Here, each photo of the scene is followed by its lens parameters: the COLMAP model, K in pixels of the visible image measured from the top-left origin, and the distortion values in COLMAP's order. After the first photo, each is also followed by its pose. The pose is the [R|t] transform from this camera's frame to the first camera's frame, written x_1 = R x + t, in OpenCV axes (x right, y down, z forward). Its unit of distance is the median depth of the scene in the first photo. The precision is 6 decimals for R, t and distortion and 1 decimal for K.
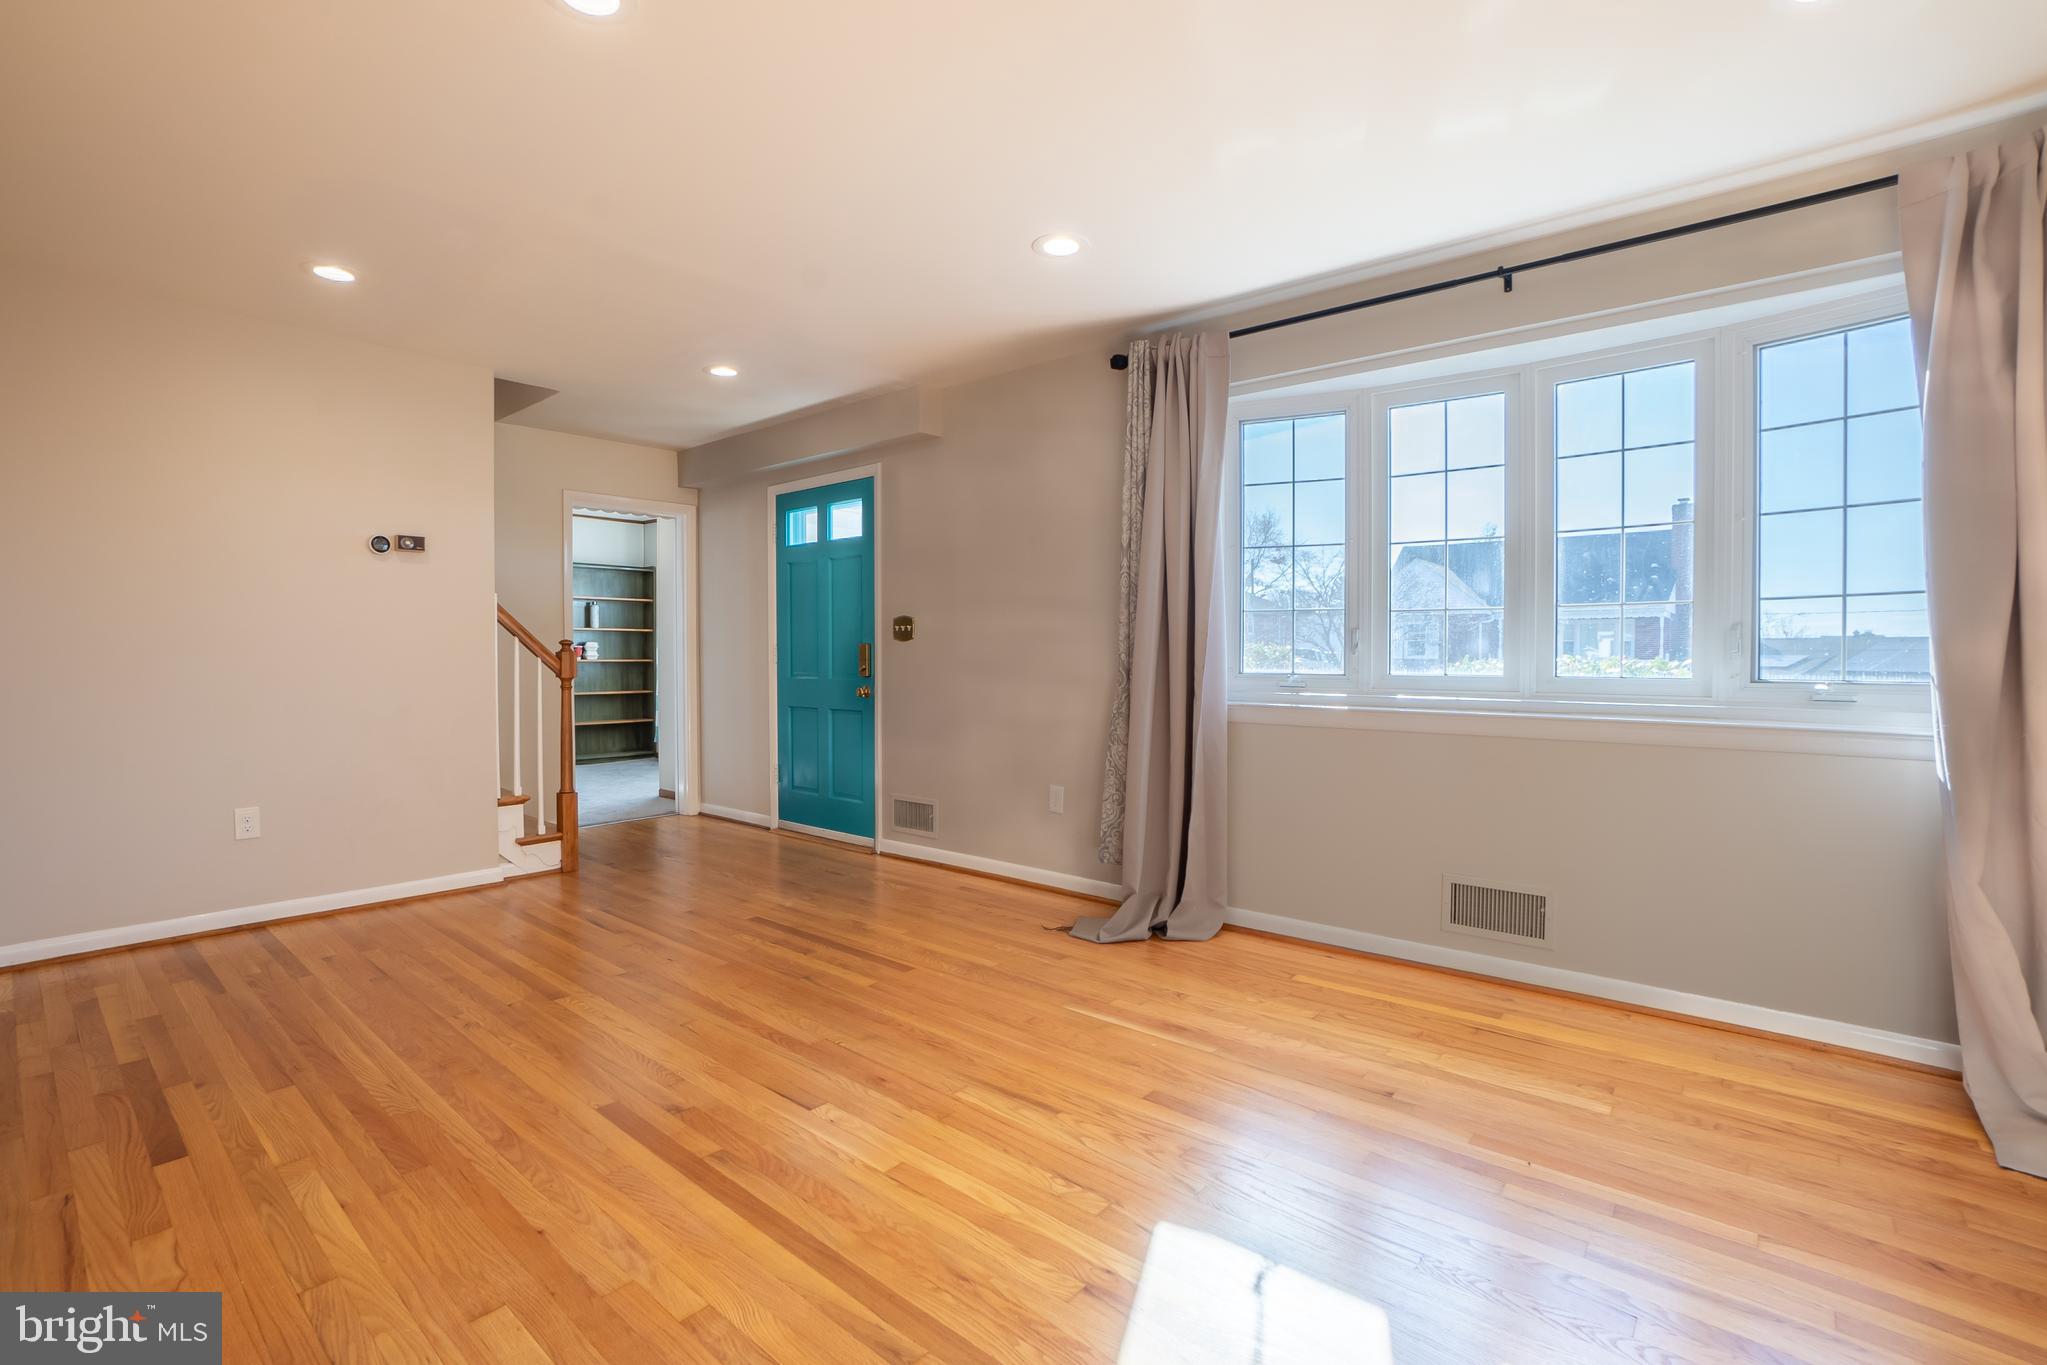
lens RADIAL K [[897.0, 0, 1013.9], [0, 897.0, 675.3], [0, 0, 1]] dist [-0.031837, 0.000912]
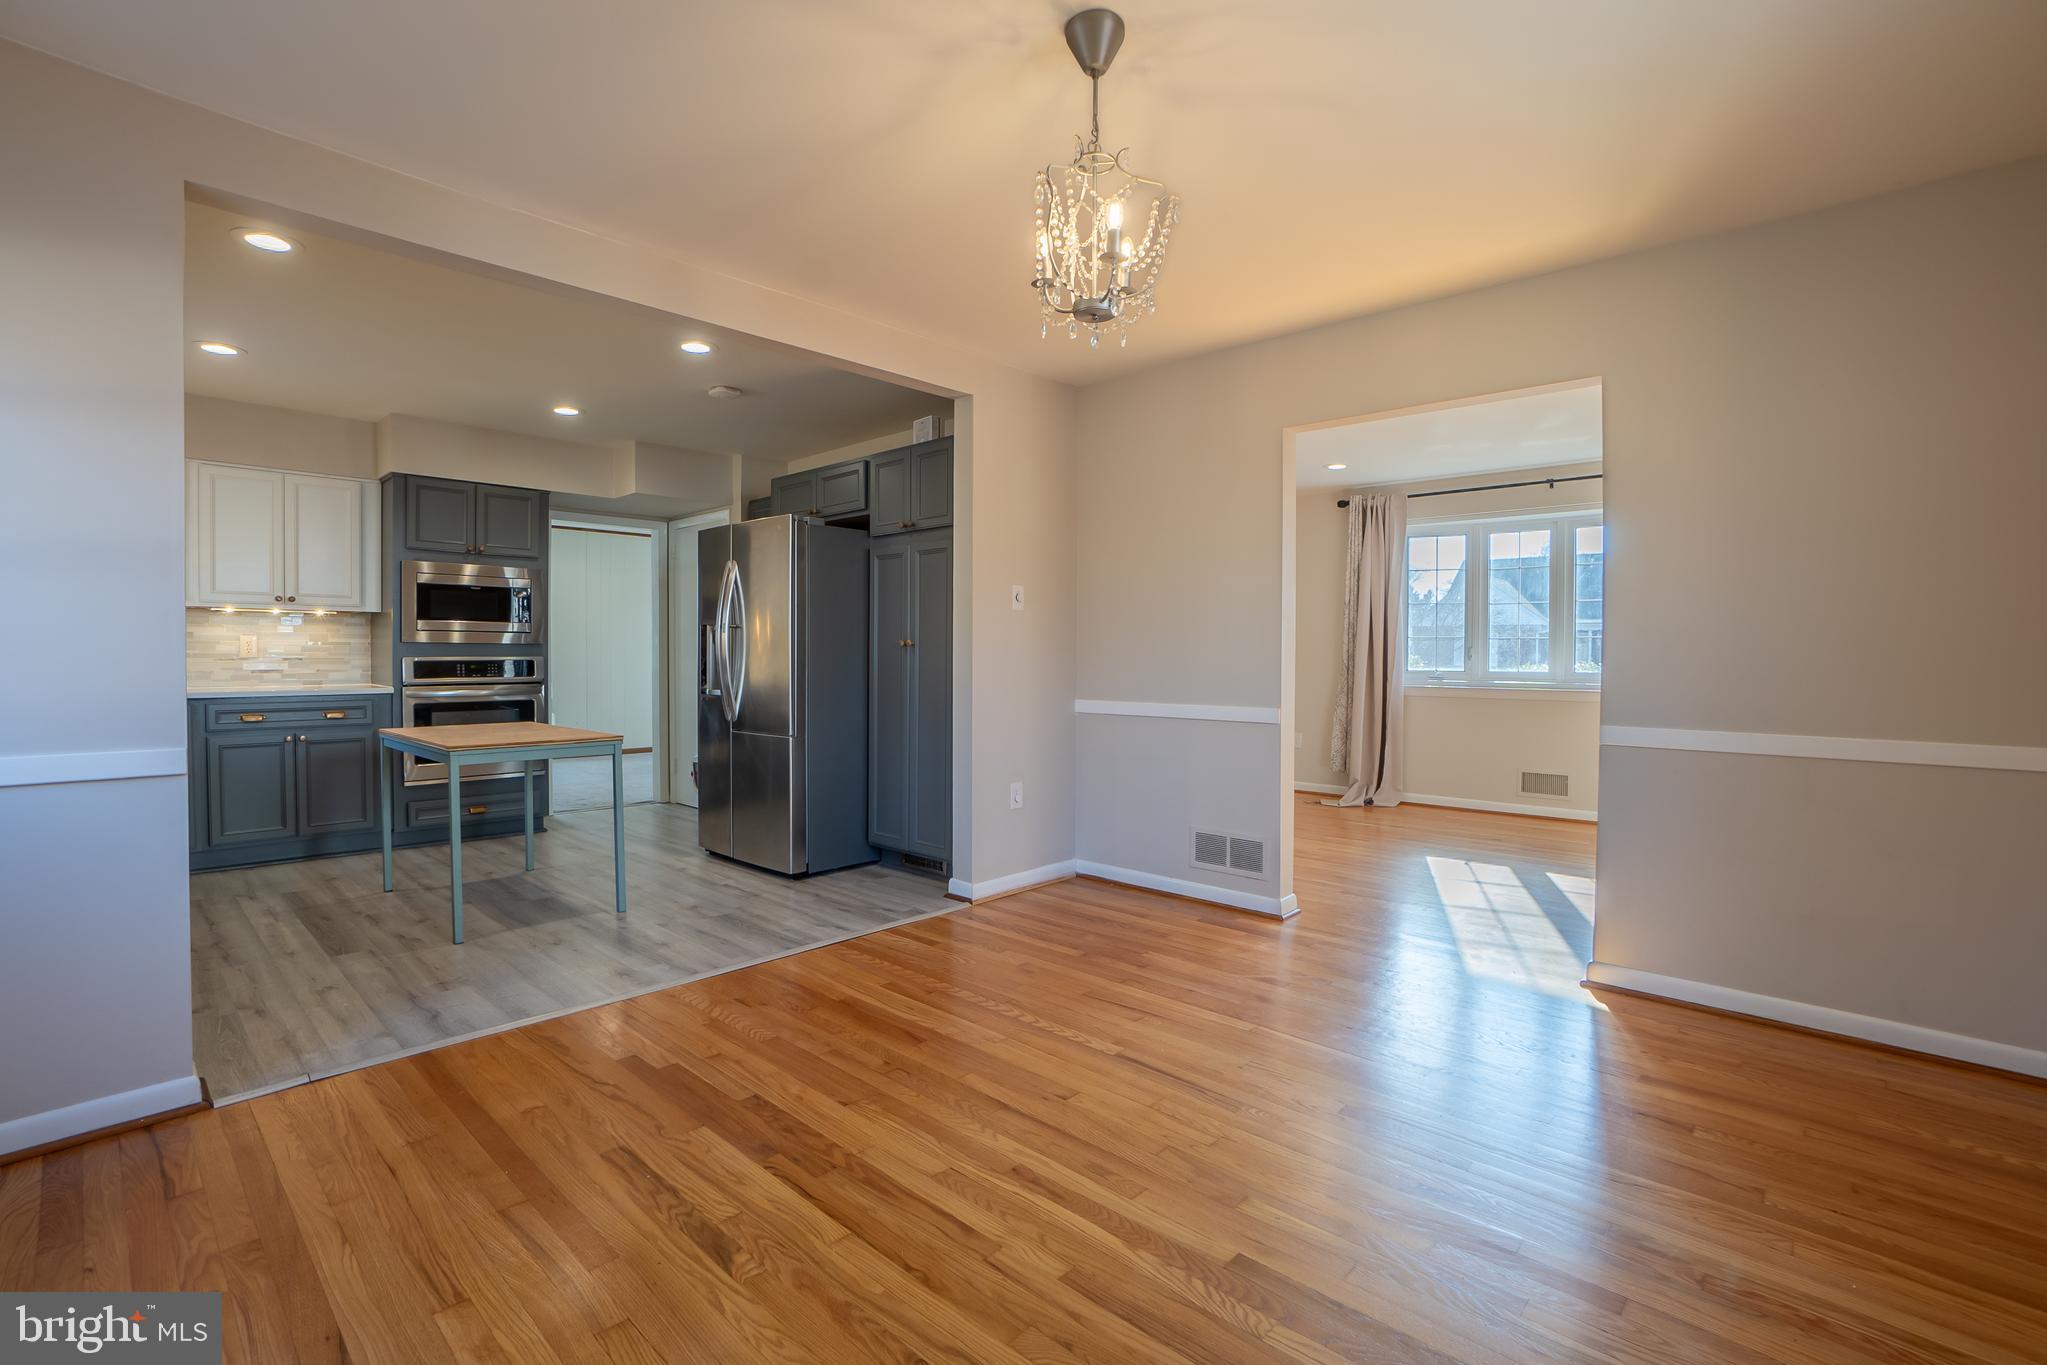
lens RADIAL K [[897.0, 0, 1029.5], [0, 897.0, 671.4], [0, 0, 1]] dist [-0.031837, 0.000912]
pose [[0.999455, 0.004960, -0.032642, -0.500538], [-0.005023, 0.999986, -0.001847, 0.007598], [0.032632, 0.002010, 0.999465, -0.938849]]
